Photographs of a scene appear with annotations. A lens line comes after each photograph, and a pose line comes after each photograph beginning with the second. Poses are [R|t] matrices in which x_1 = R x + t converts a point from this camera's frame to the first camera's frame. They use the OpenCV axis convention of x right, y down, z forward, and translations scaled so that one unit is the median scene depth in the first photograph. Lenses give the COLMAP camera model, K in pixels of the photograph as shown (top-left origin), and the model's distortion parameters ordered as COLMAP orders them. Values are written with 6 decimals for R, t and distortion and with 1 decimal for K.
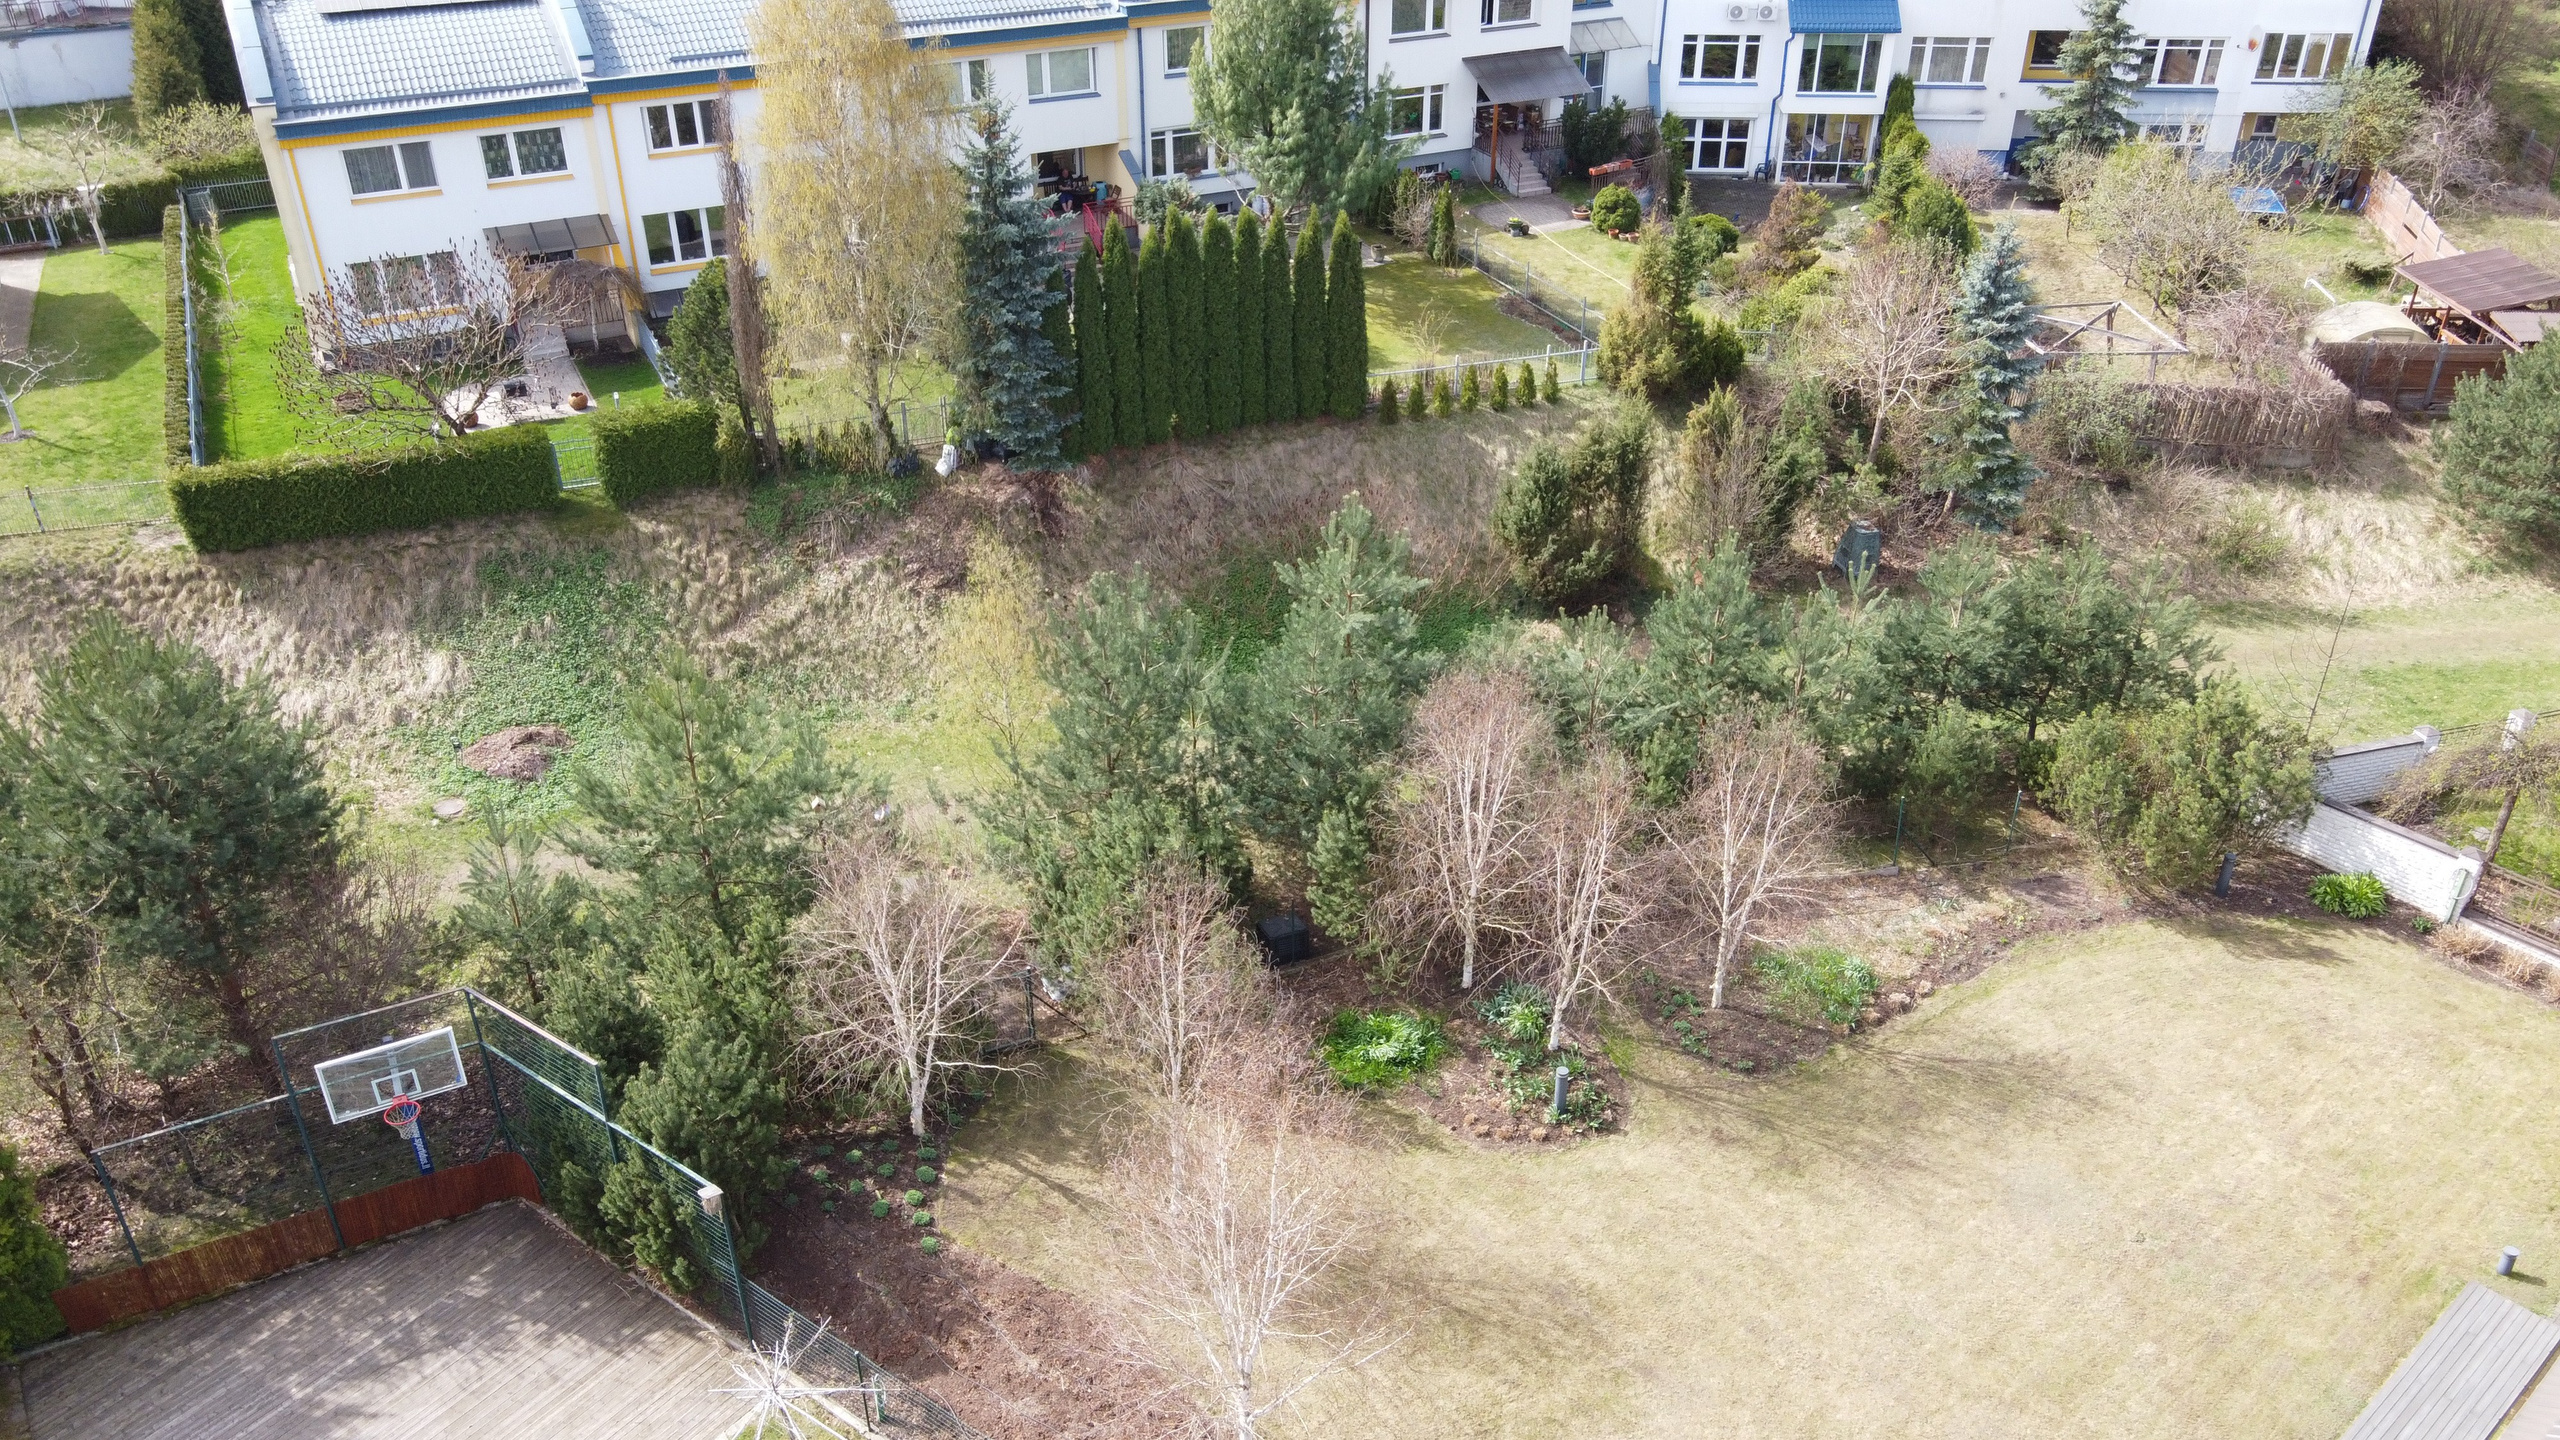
lens RADIAL K [[1975.7, 0, 1279.2], [0, 1975.7, 719.5], [0, 0, 1]] dist [-0.009861, 0.040996]
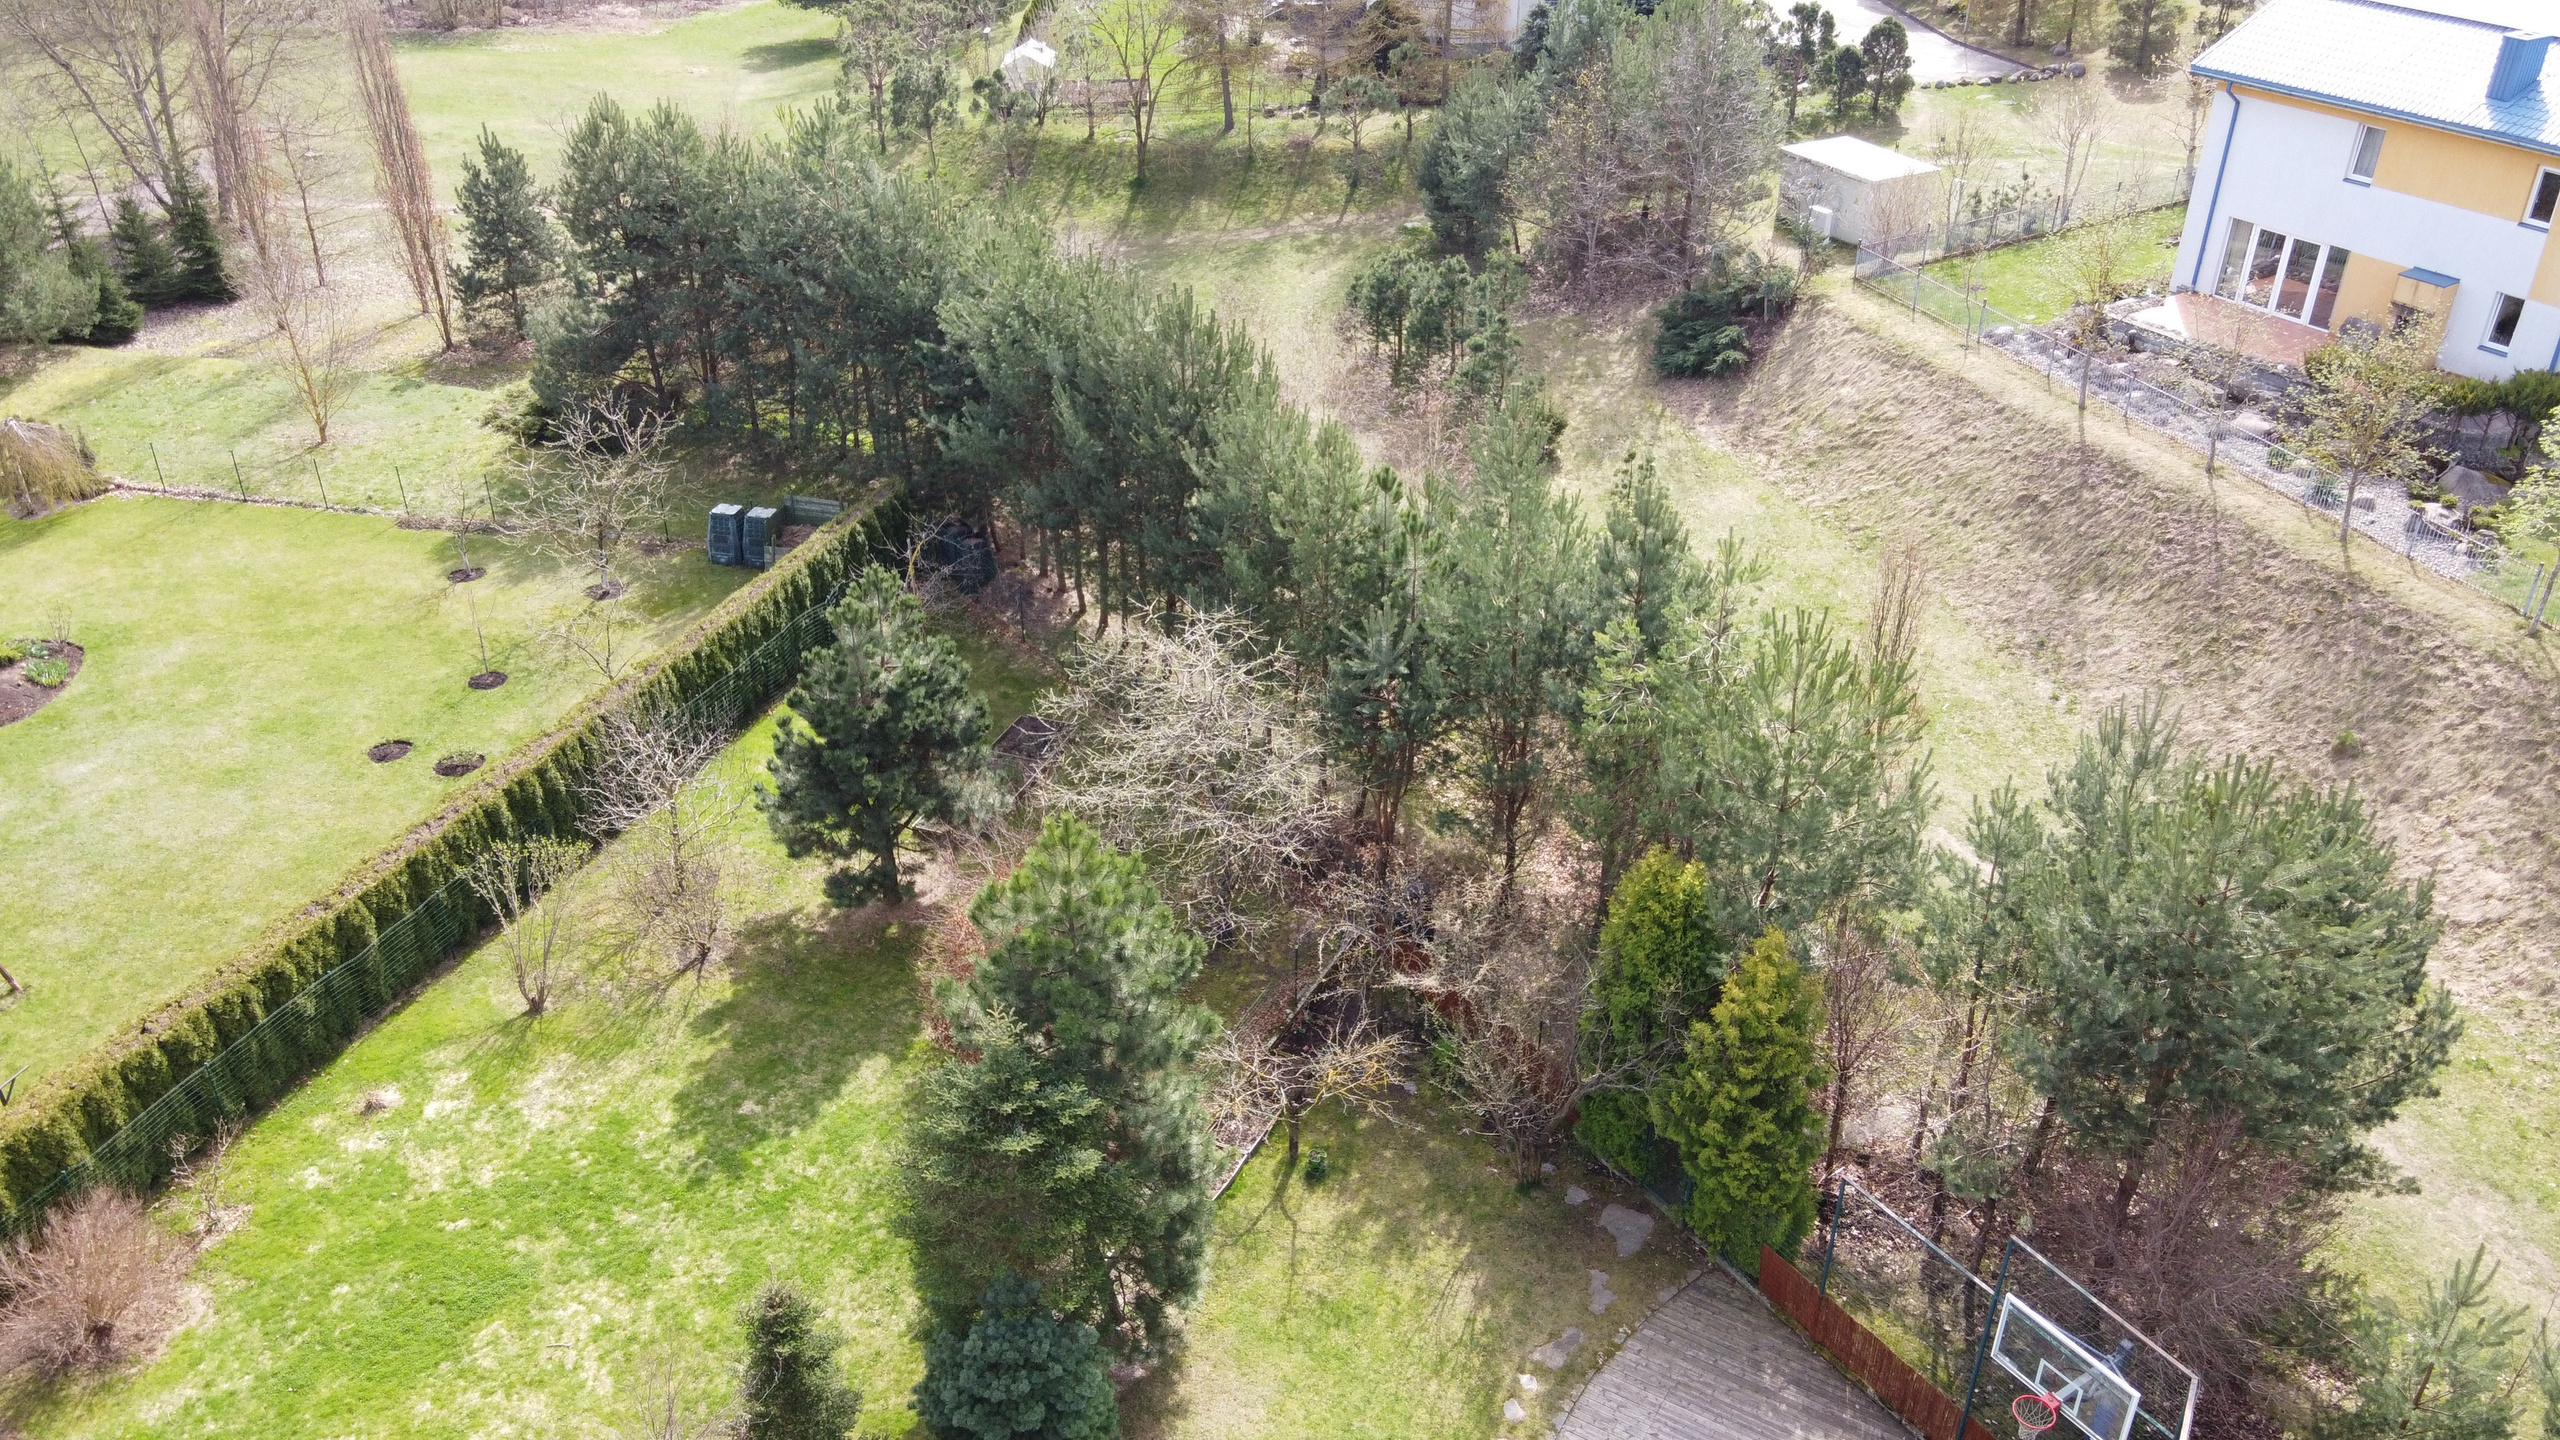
lens RADIAL K [[1975.7, 0, 1275.4], [0, 1975.7, 713.4], [0, 0, 1]] dist [-0.009861, 0.040996]
pose [[0.107919, 0.511195, -0.852662, 0.046634], [-0.508669, 0.765295, 0.394435, -0.113823], [0.854172, 0.391156, 0.342619, 0.197805]]
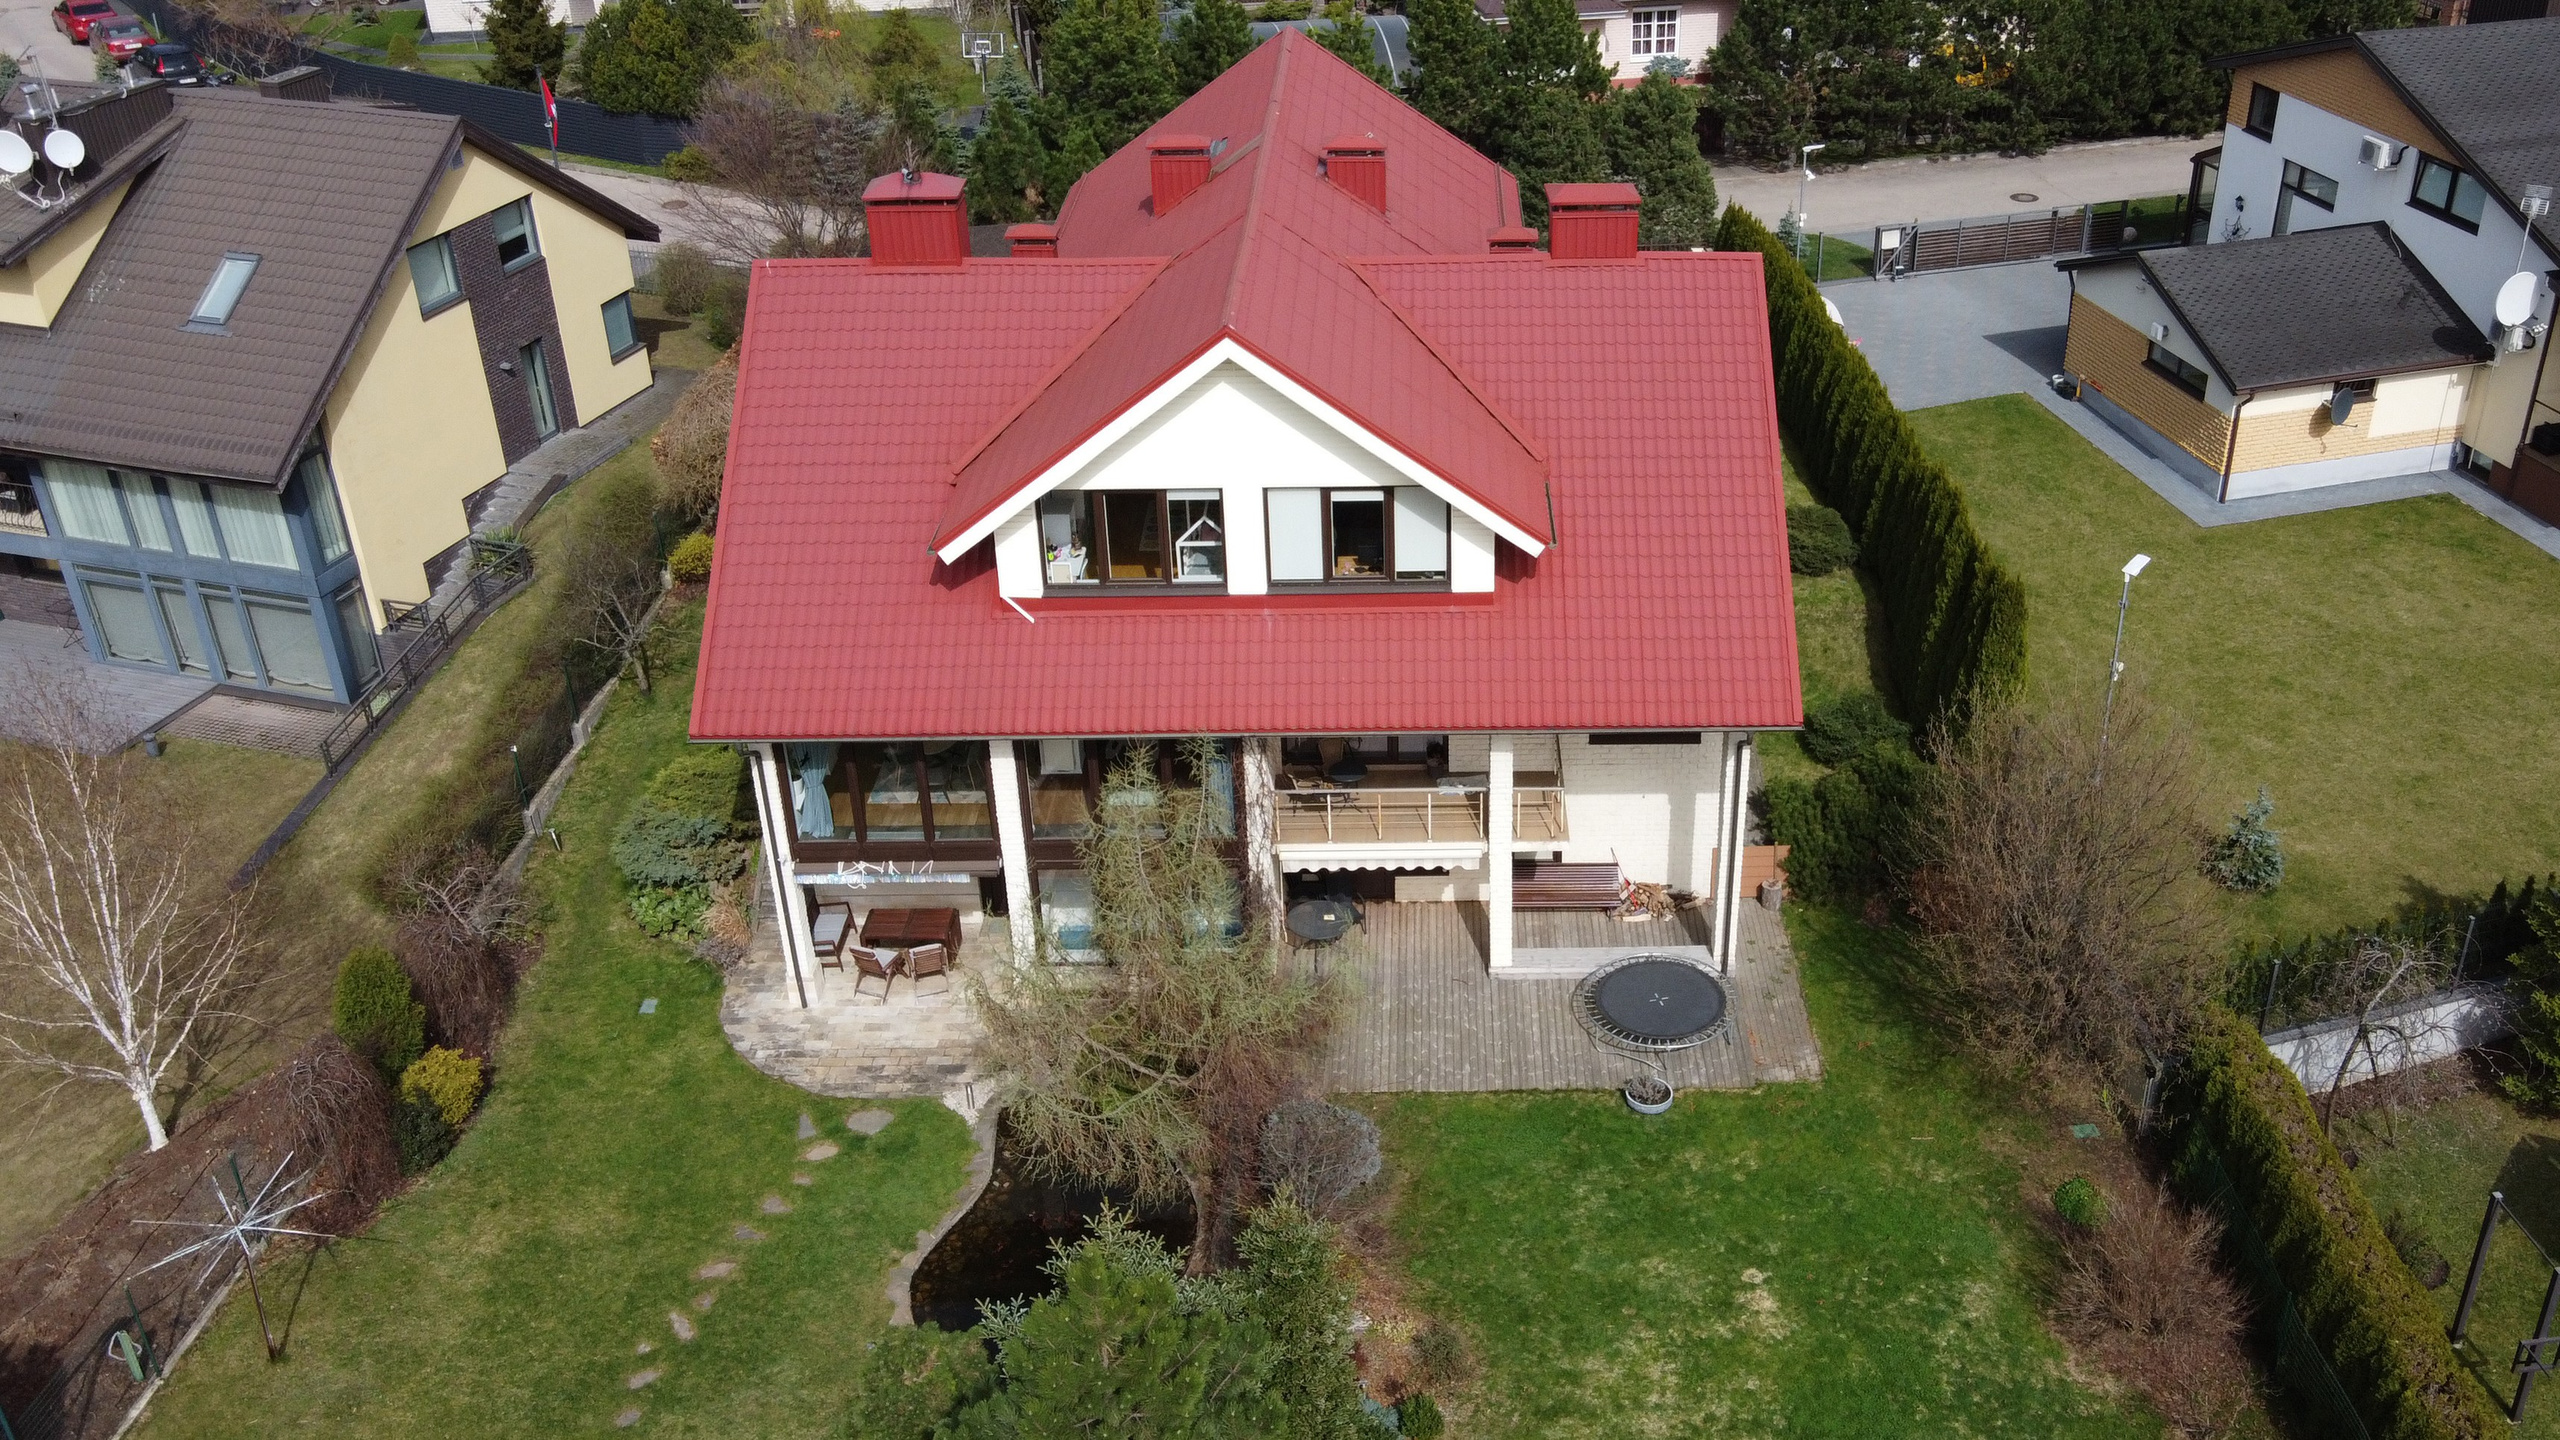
lens RADIAL K [[2302.5, 0, 1473.0], [0, 2302.5, 720.0], [0, 0, 1]] dist [-0.009915, 0.038706]
pose [[-0.542681, -0.415278, 0.730097, -0.696580], [0.429530, 0.609763, 0.666102, -0.167618], [-0.721804, 0.675080, -0.152532, 0.289129]]
